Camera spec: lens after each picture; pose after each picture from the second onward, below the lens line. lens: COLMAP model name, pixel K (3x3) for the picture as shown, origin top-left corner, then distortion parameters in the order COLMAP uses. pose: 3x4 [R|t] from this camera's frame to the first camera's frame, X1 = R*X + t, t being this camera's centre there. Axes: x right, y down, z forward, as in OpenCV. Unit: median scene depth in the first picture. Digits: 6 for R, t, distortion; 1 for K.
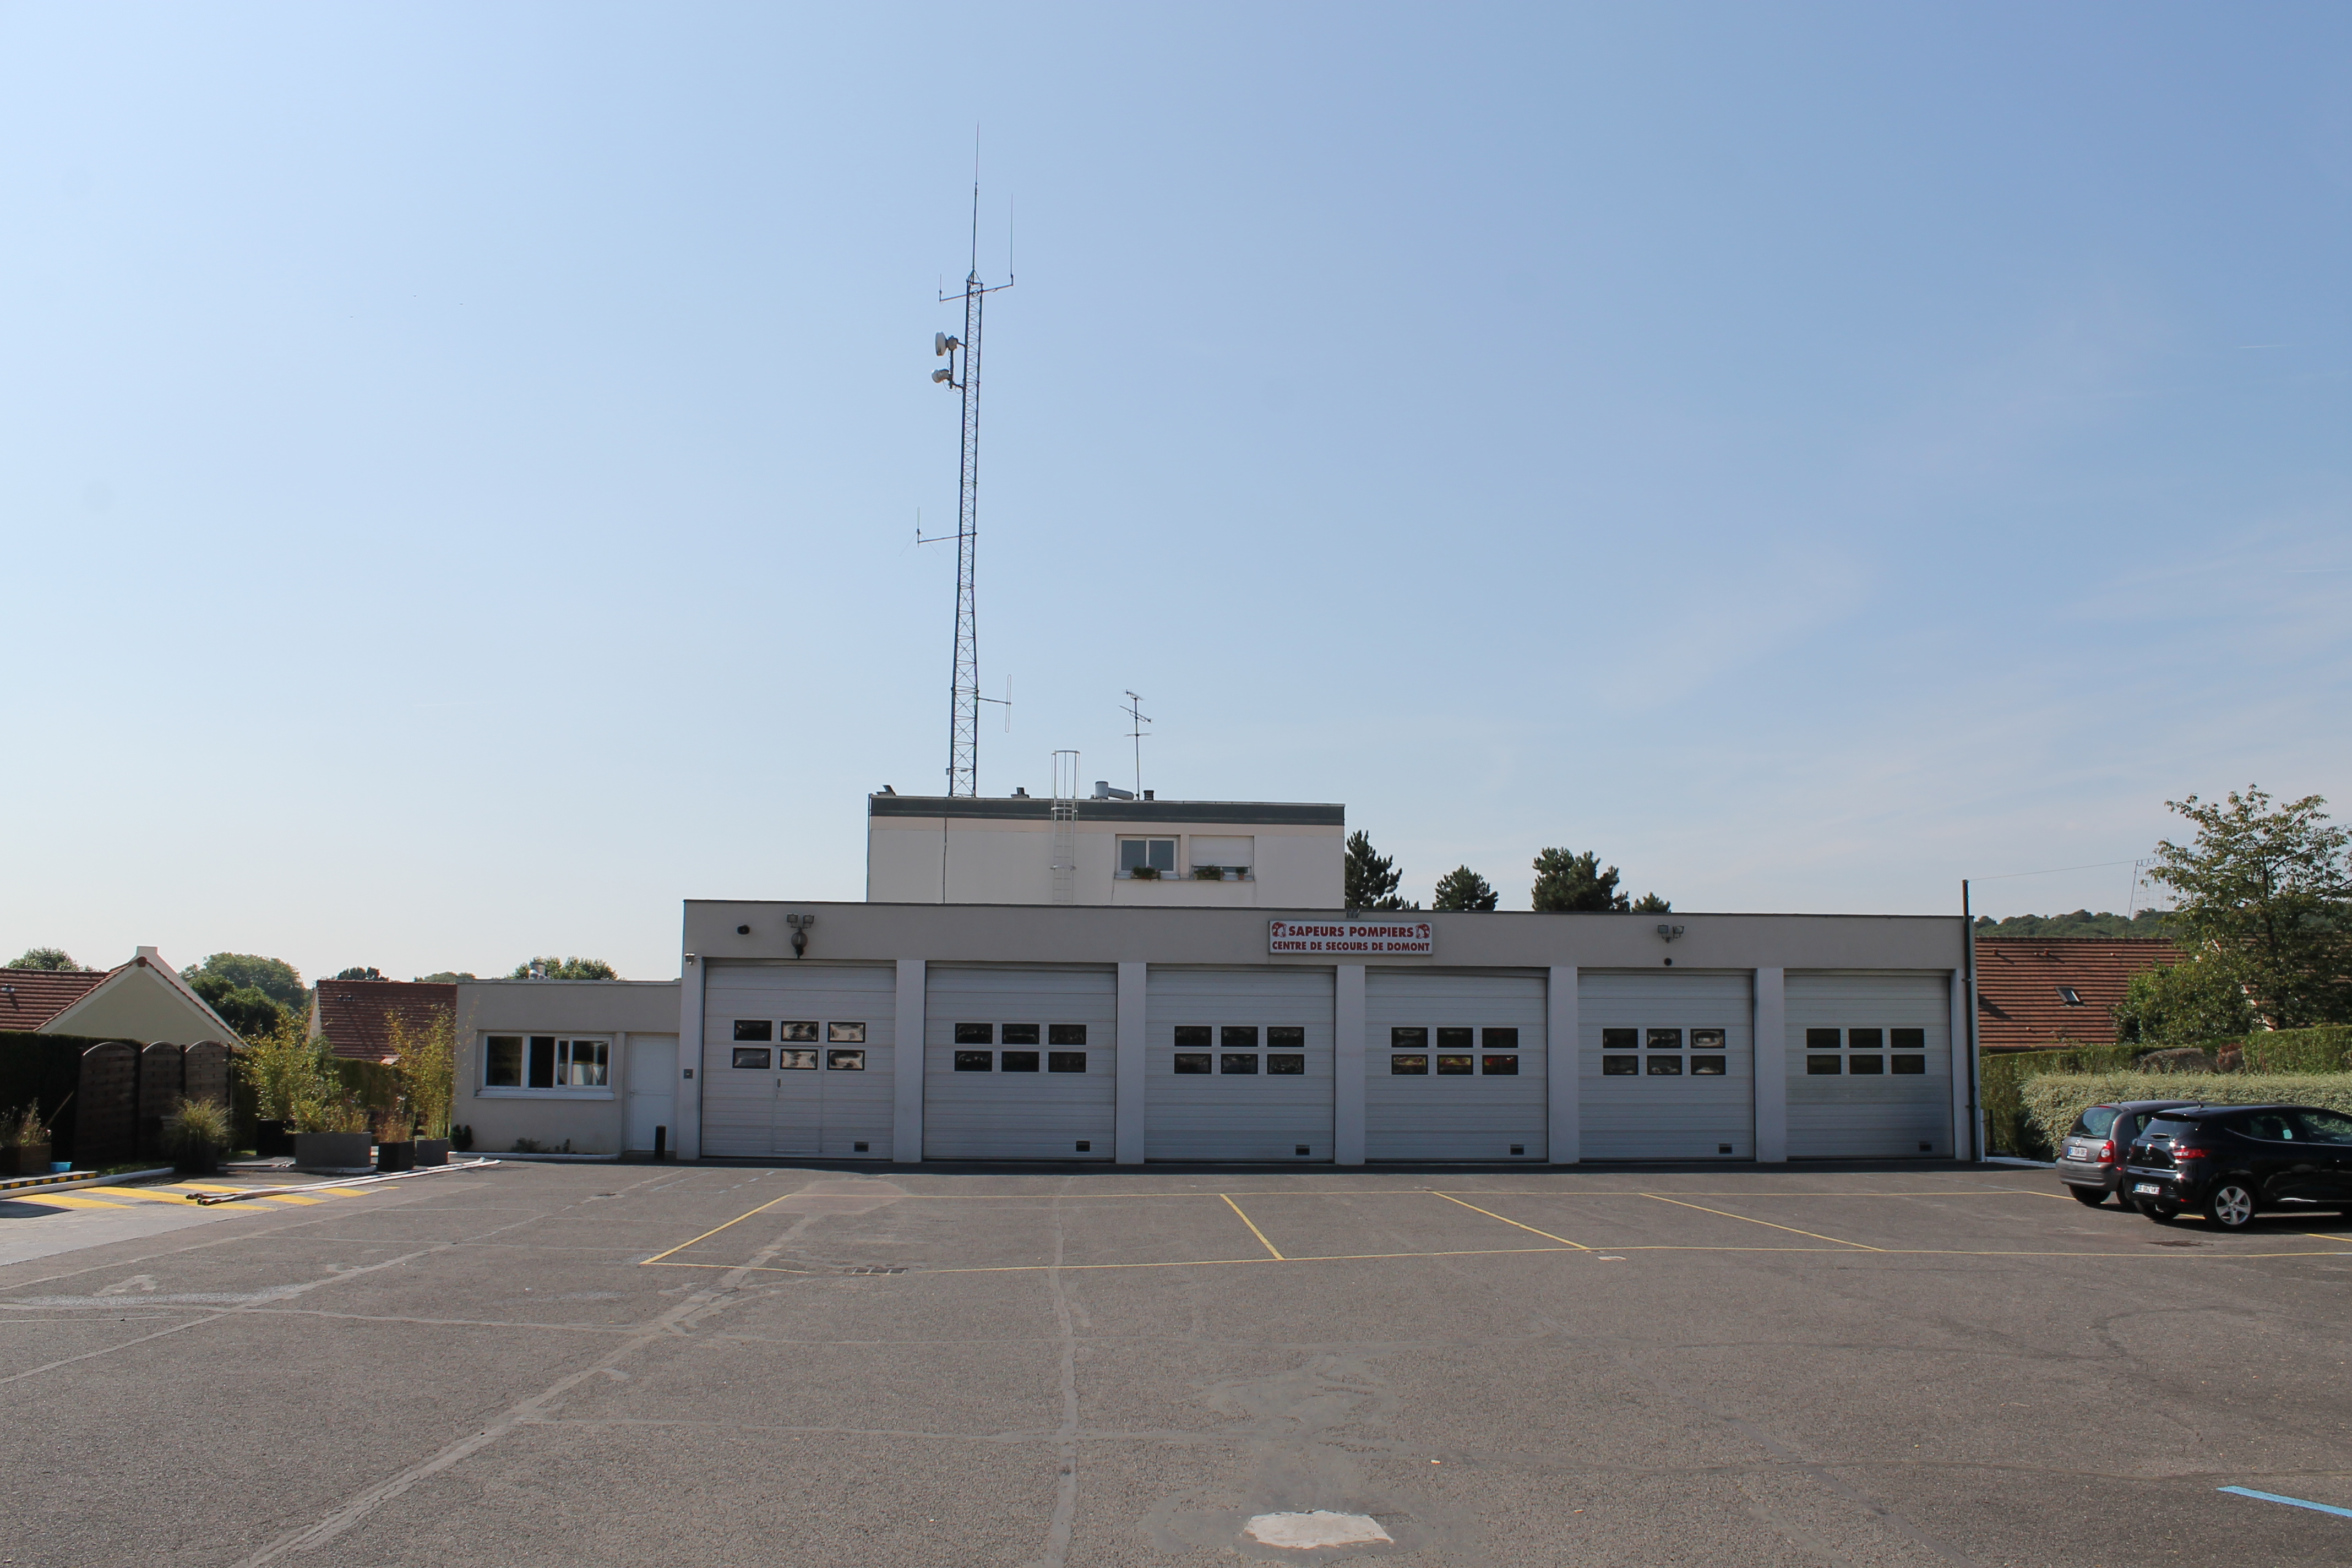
lens RADIAL K [[1963.6, 0, 1176.0], [0, 1963.6, 784.0], [0, 0, 1]] dist [-0.094443, -0.001194]
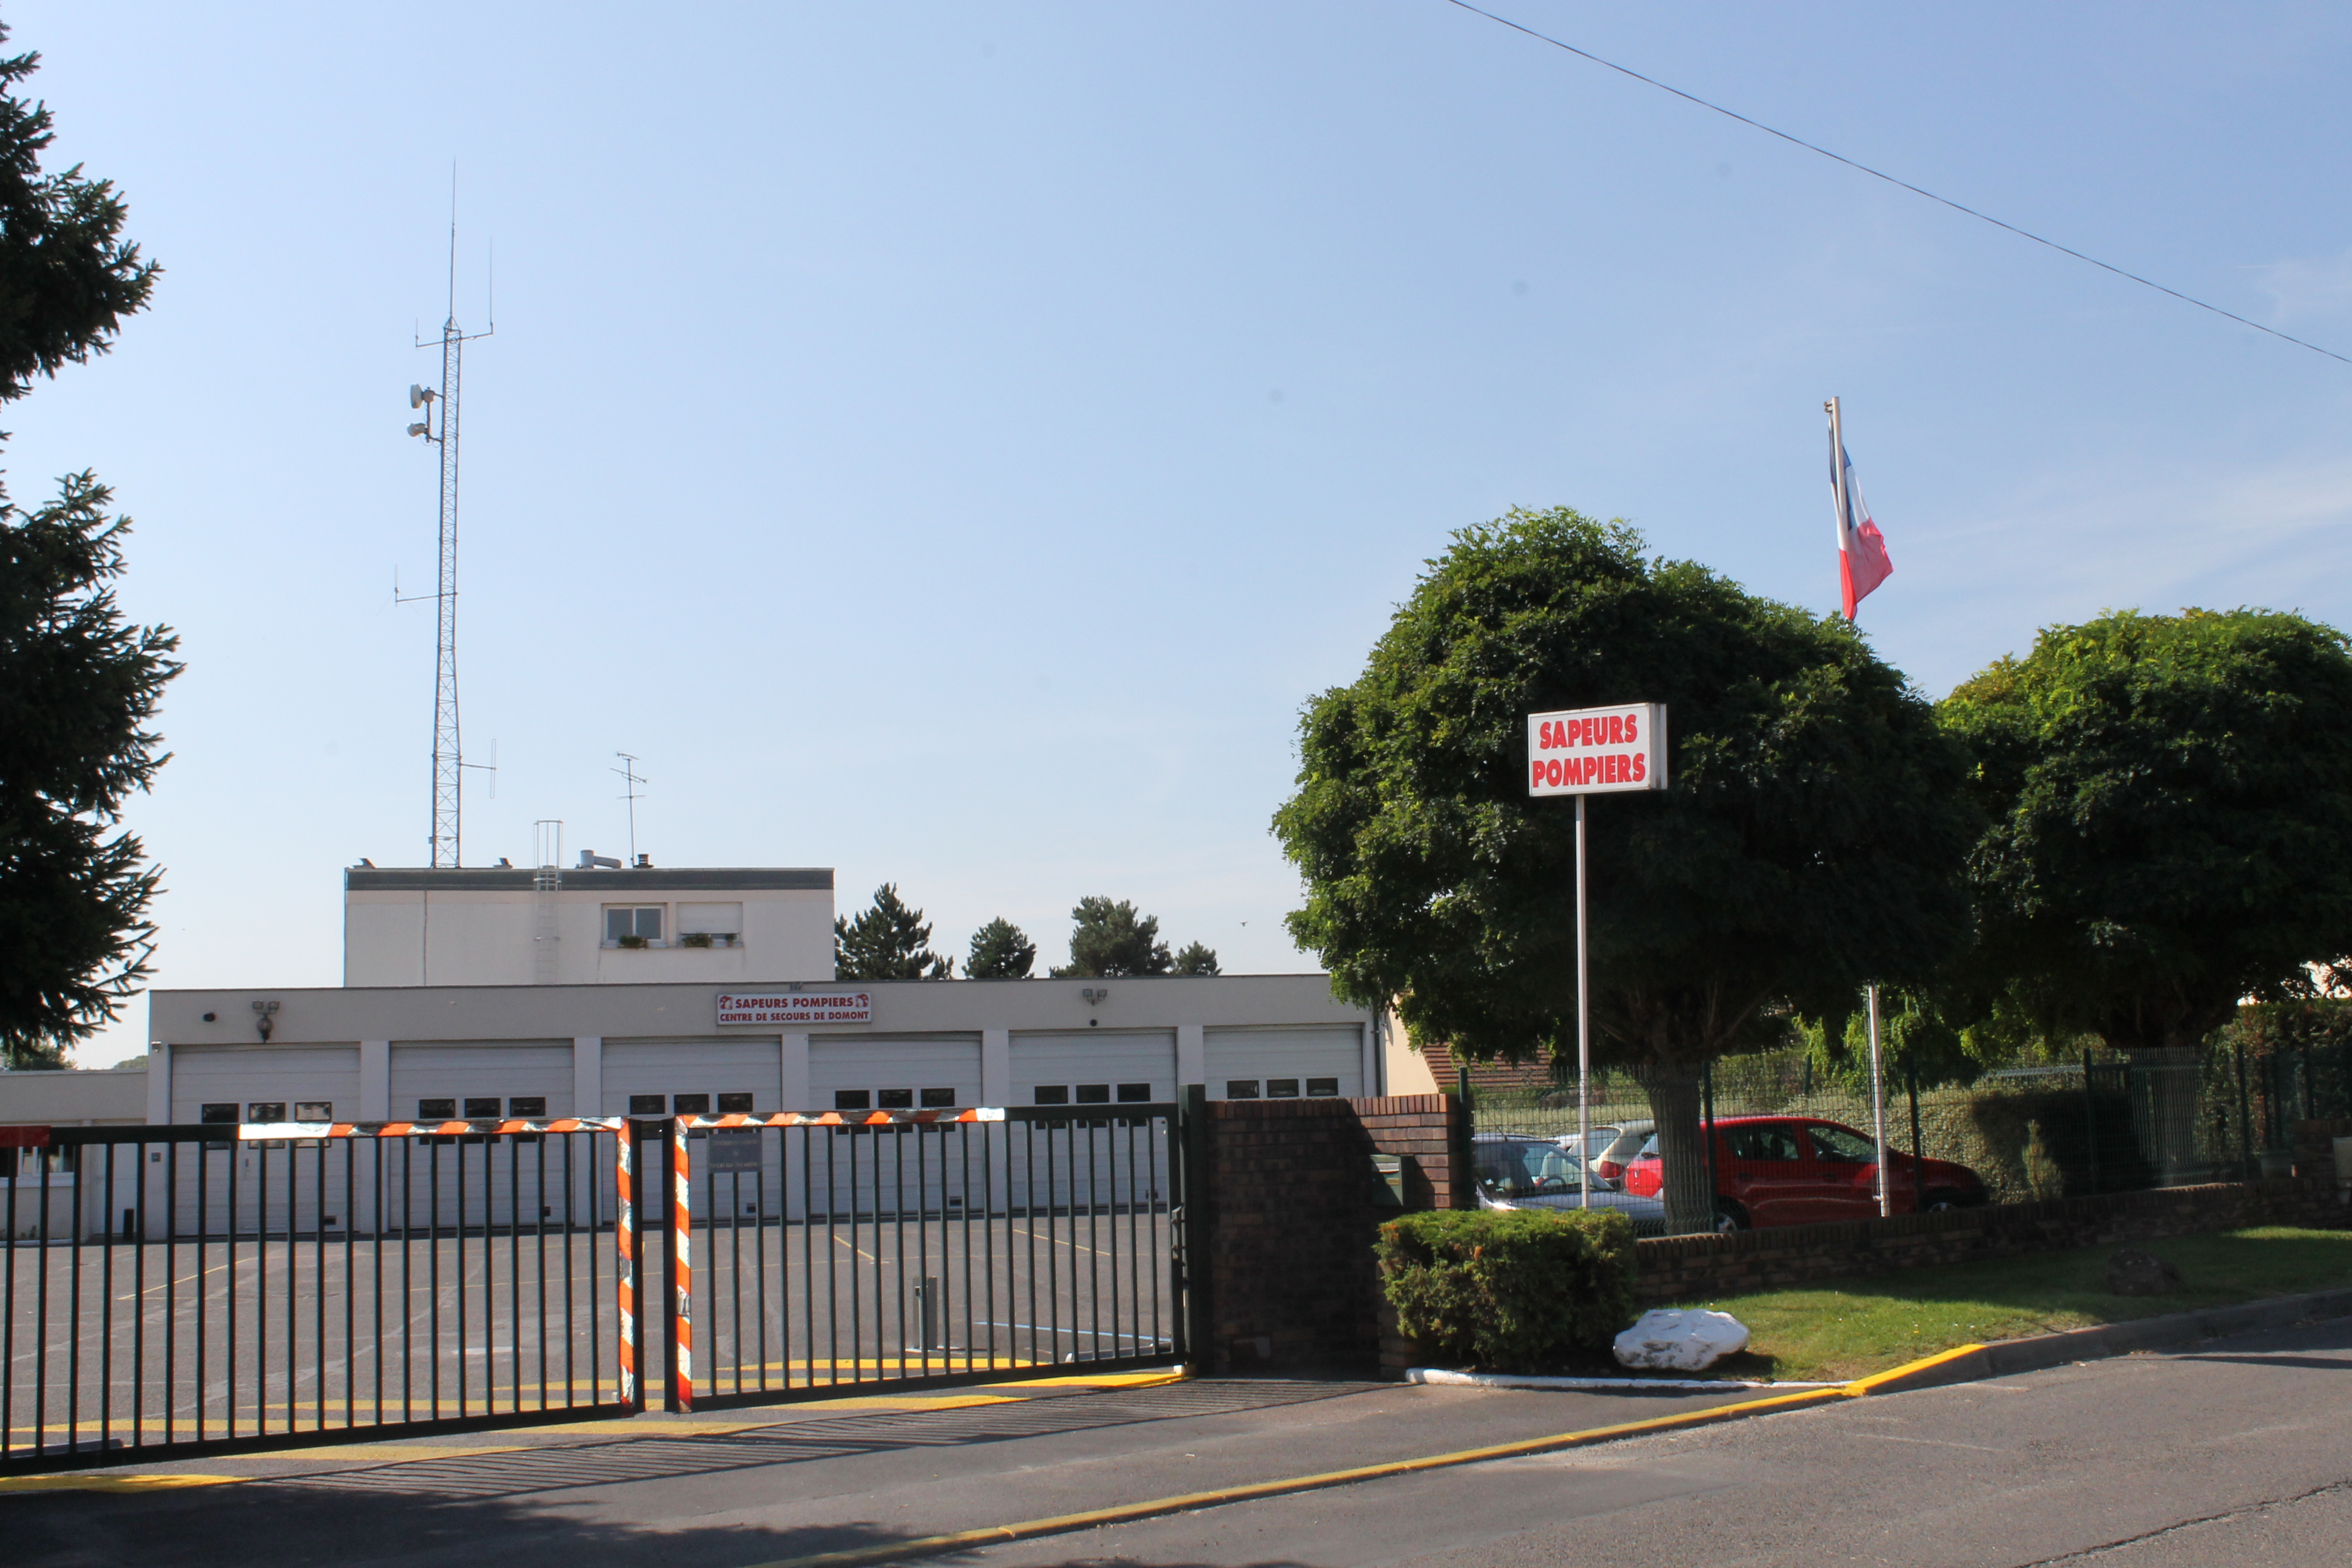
lens RADIAL K [[2488.4, 0, 1176.0], [0, 2488.4, 784.0], [0, 0, 1]] dist [-0.131907, 0.281583]
pose [[0.988595, -0.017111, 0.149623, 0.069770], [0.016945, 0.999854, 0.002382, -0.032461], [-0.149642, 0.000181, 0.988740, -0.274100]]
